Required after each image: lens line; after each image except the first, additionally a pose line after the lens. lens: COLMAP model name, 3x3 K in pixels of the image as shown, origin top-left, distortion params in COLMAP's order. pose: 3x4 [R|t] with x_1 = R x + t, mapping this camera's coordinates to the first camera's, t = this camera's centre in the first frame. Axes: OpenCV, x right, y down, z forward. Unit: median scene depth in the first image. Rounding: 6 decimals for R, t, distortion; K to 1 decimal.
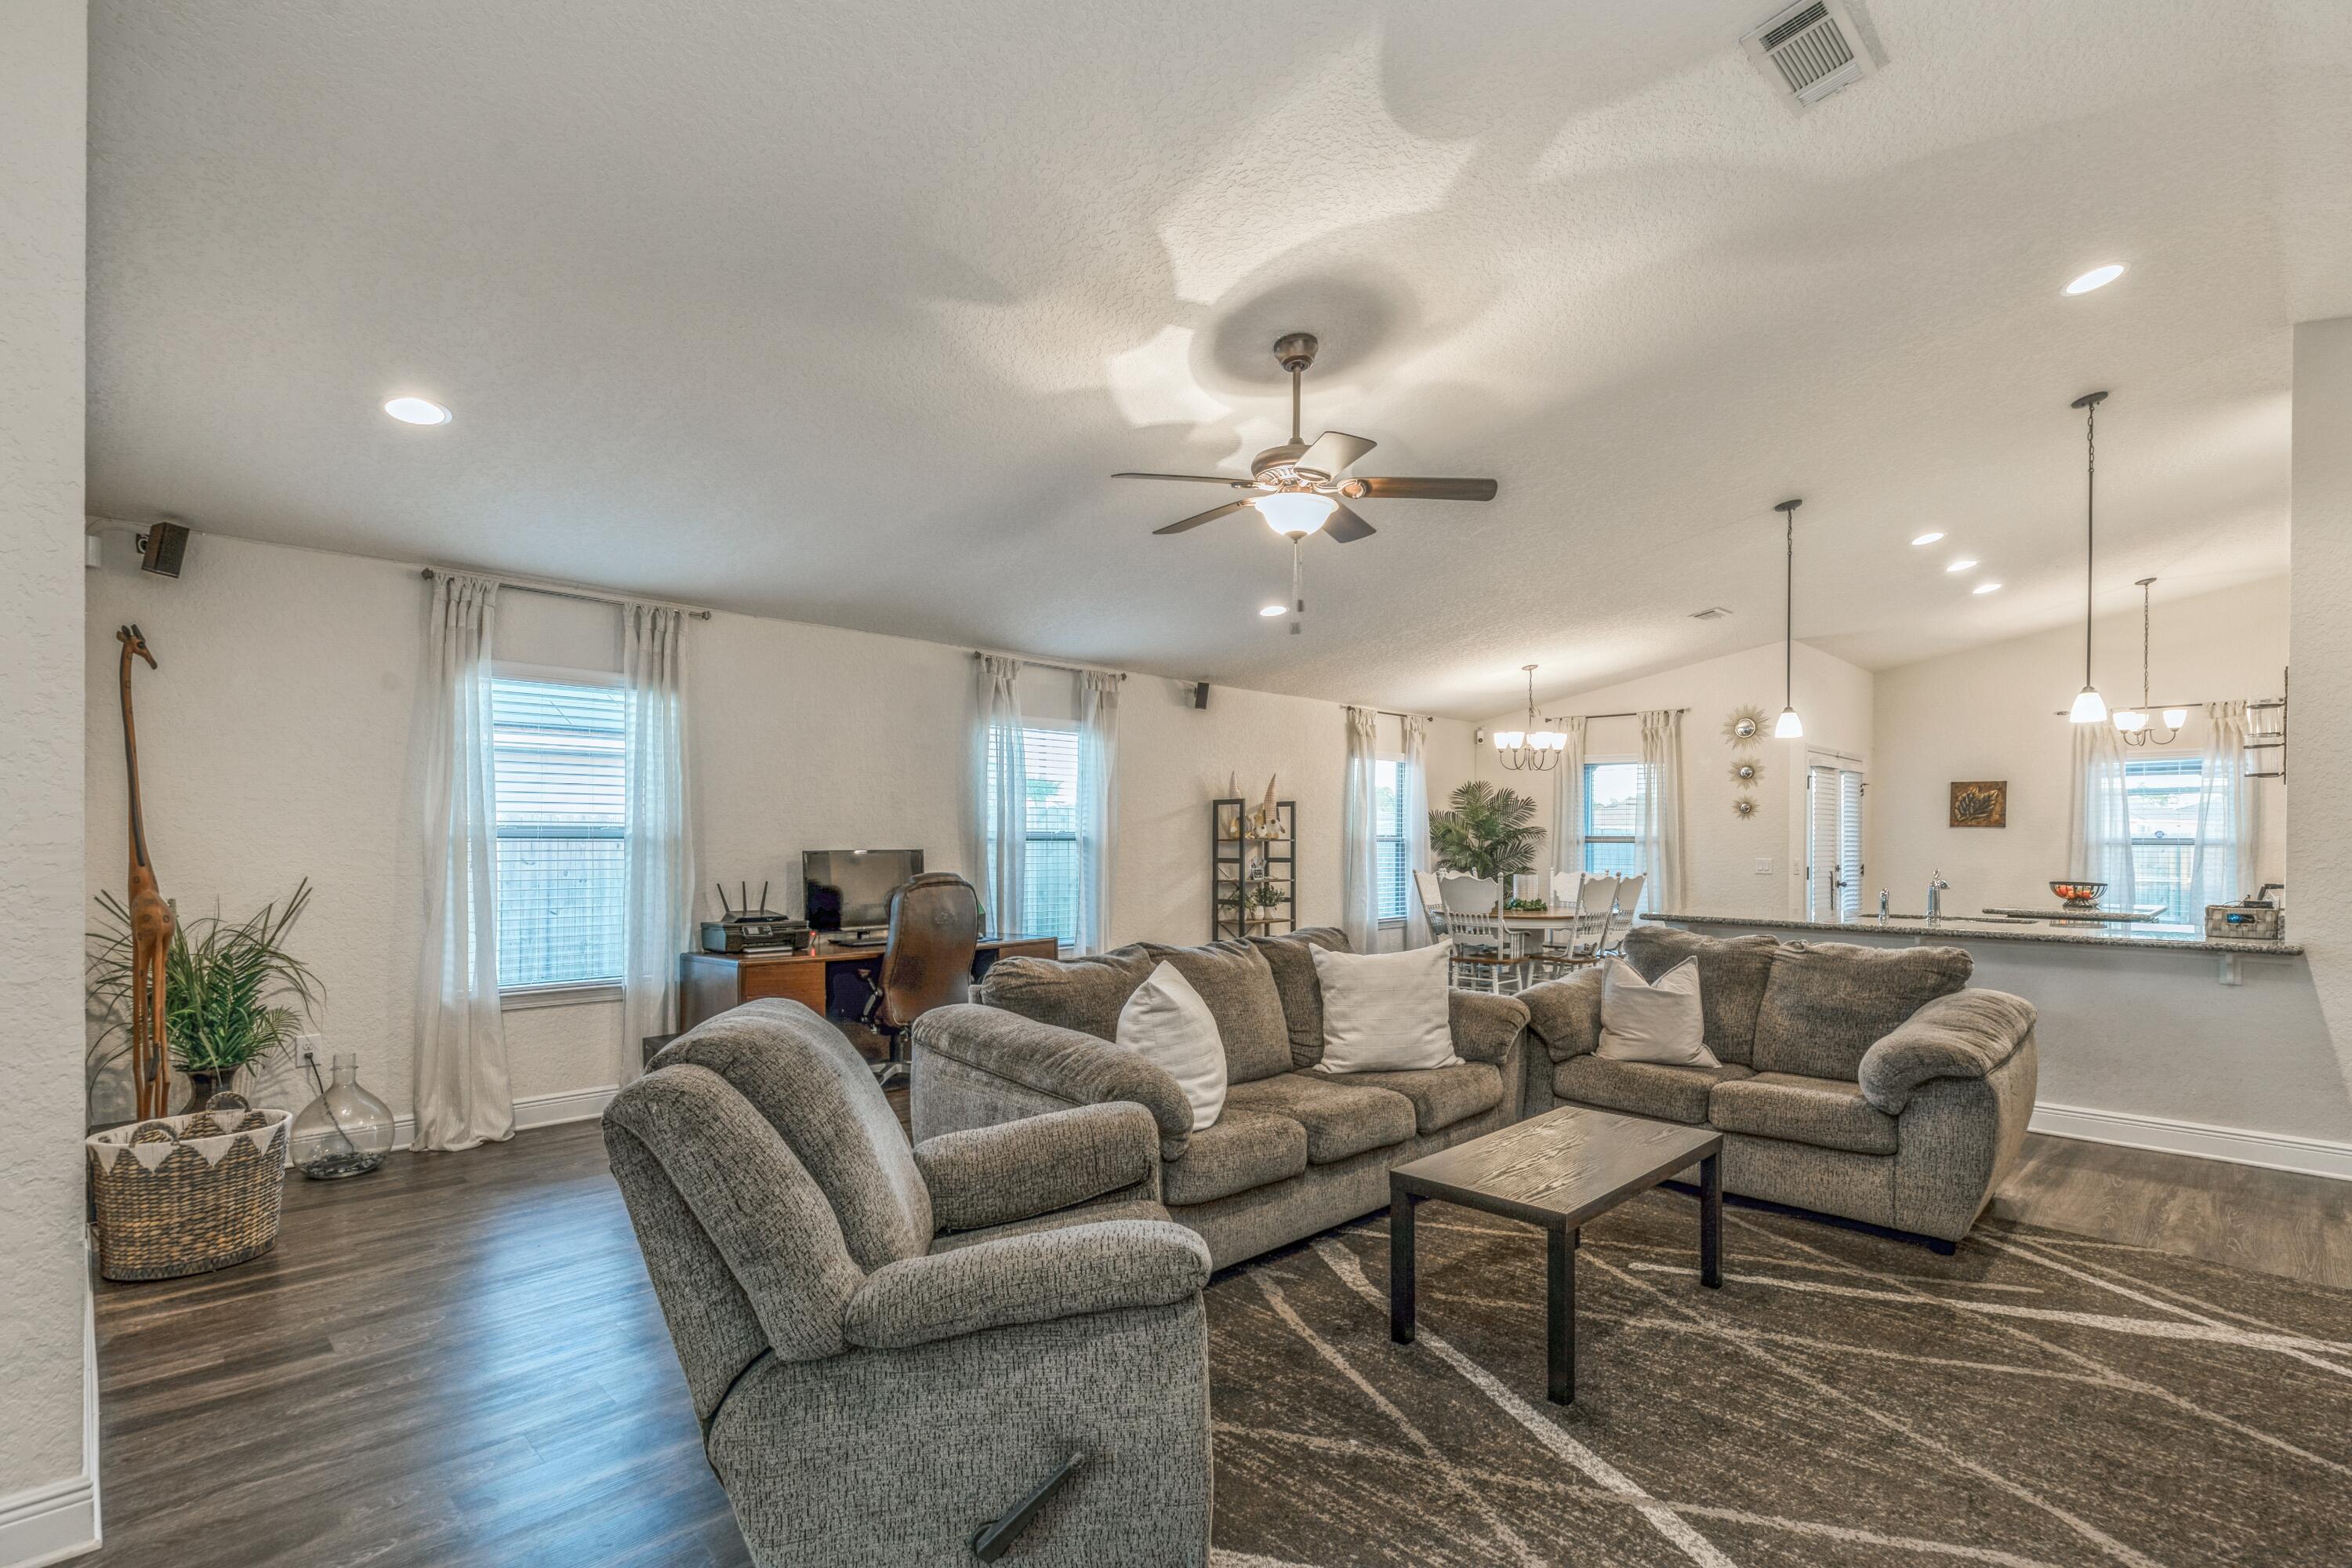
lens RADIAL K [[1123.8, 0, 1174.1], [0, 1123.8, 836.3], [0, 0, 1]] dist [0.000990, 0.002390]
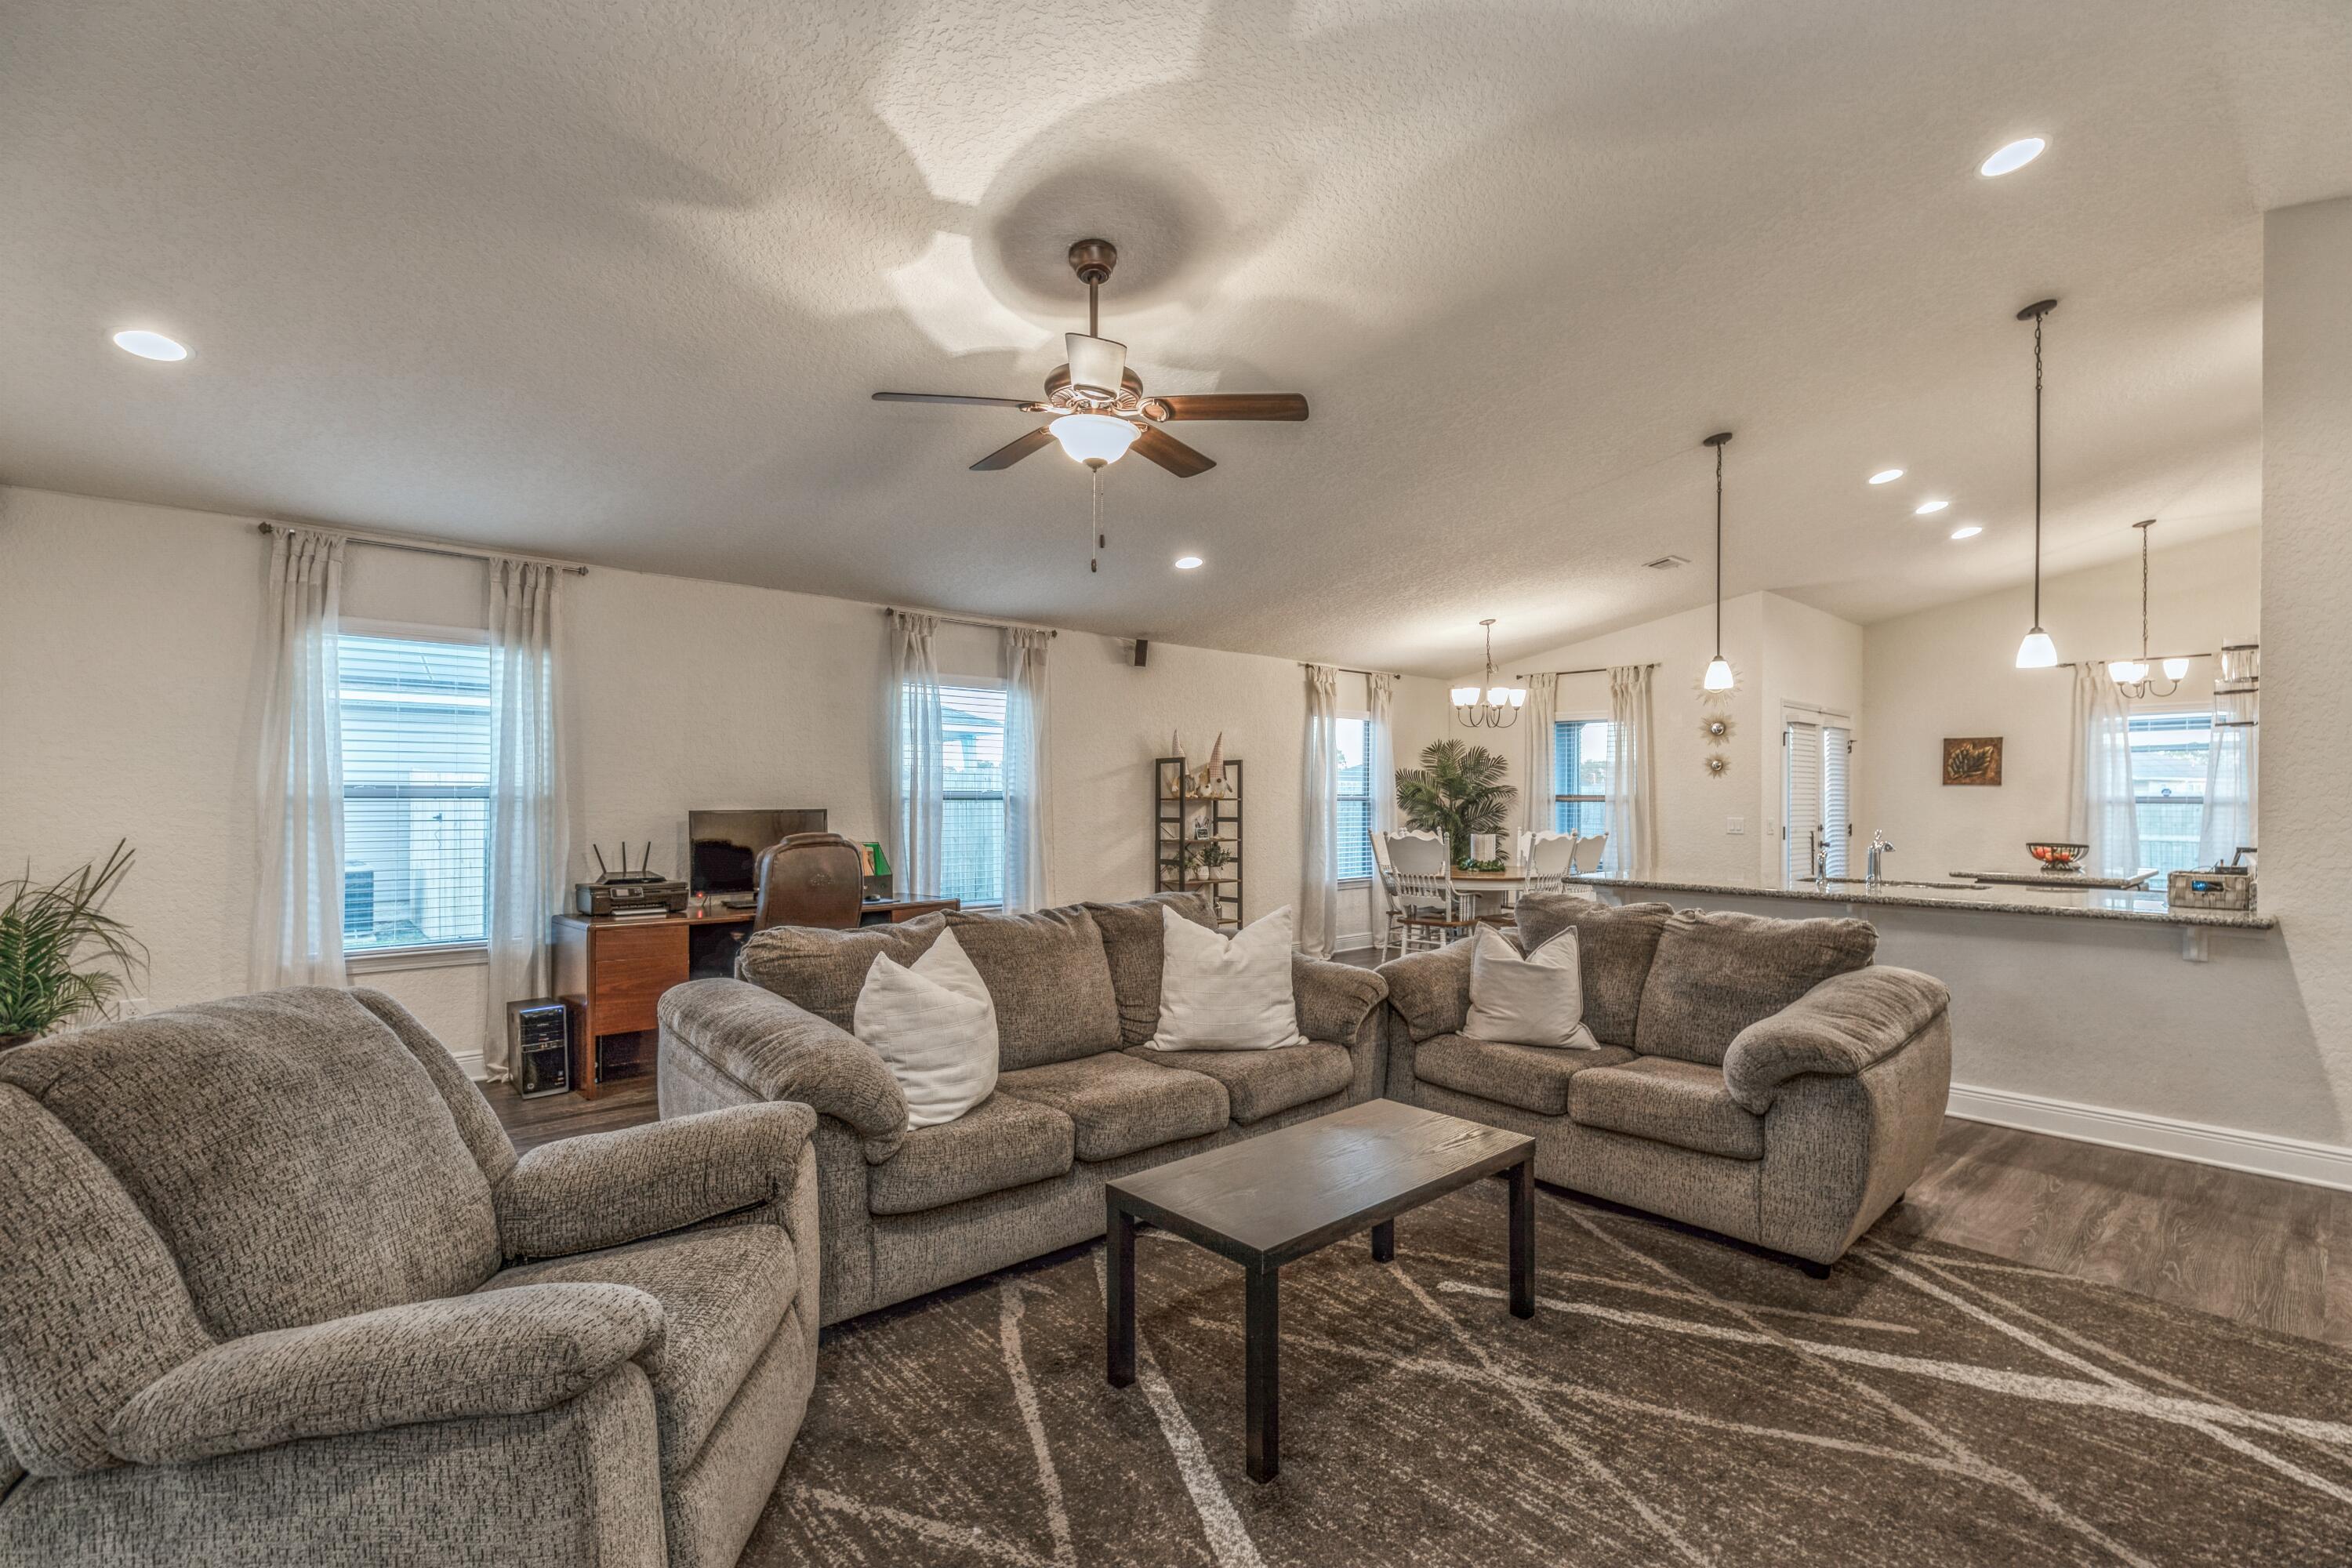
lens RADIAL K [[1063.8, 0, 1177.2], [0, 1063.8, 793.5], [0, 0, 1]] dist [0.004242, -0.000419]
pose [[0.998639, -0.001276, -0.052141, 0.195727], [0.001141, 0.999996, -0.002616, 0.001228], [0.052144, 0.002553, 0.998636, 0.128765]]
